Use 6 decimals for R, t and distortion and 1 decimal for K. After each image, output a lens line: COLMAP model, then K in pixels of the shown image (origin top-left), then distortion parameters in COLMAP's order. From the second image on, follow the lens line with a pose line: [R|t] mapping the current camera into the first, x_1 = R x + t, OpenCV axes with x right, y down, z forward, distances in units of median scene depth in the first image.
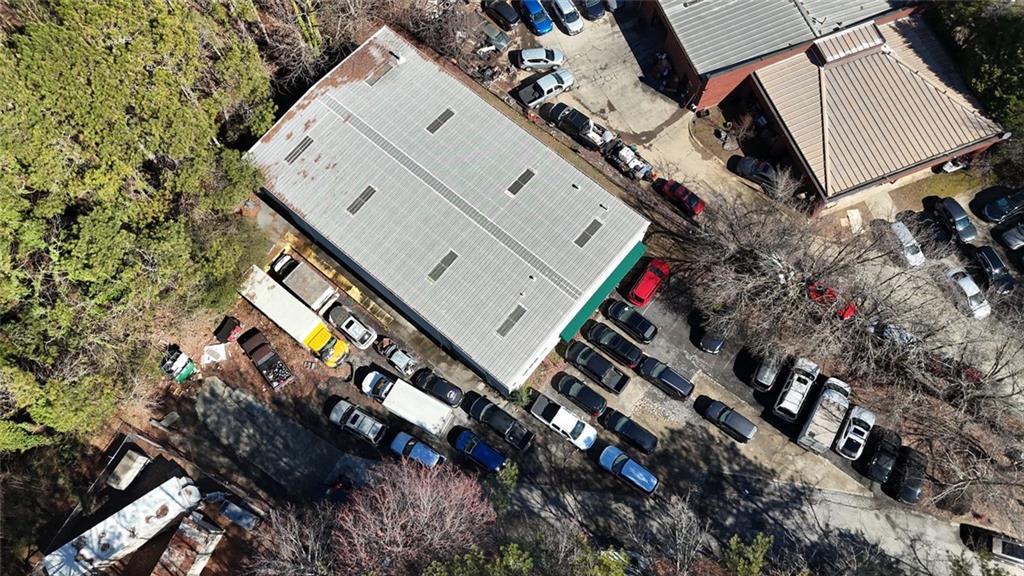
lens RADIAL K [[764.5, 0, 507.0], [0, 764.5, 285.8], [0, 0, 1]] dist [0.091389, -0.110392]
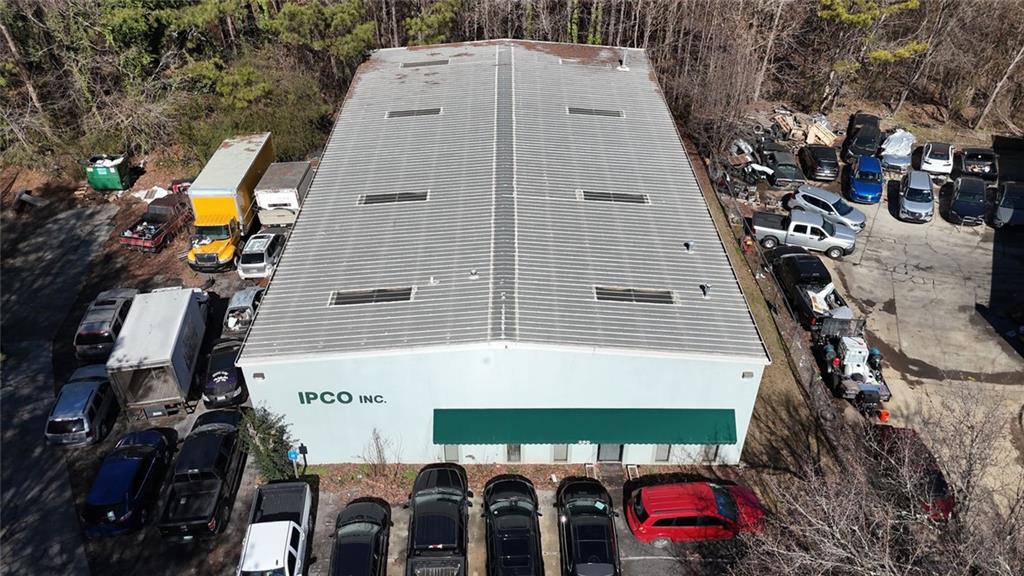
lens RADIAL K [[757.6, 0, 510.7], [0, 757.6, 279.2], [0, 0, 1]] dist [0.071783, -0.062166]
pose [[0.648006, 0.455284, -0.610578, 0.321980], [-0.718060, 0.632469, -0.290469, 0.107537], [0.253926, 0.626657, 0.736765, 0.619821]]
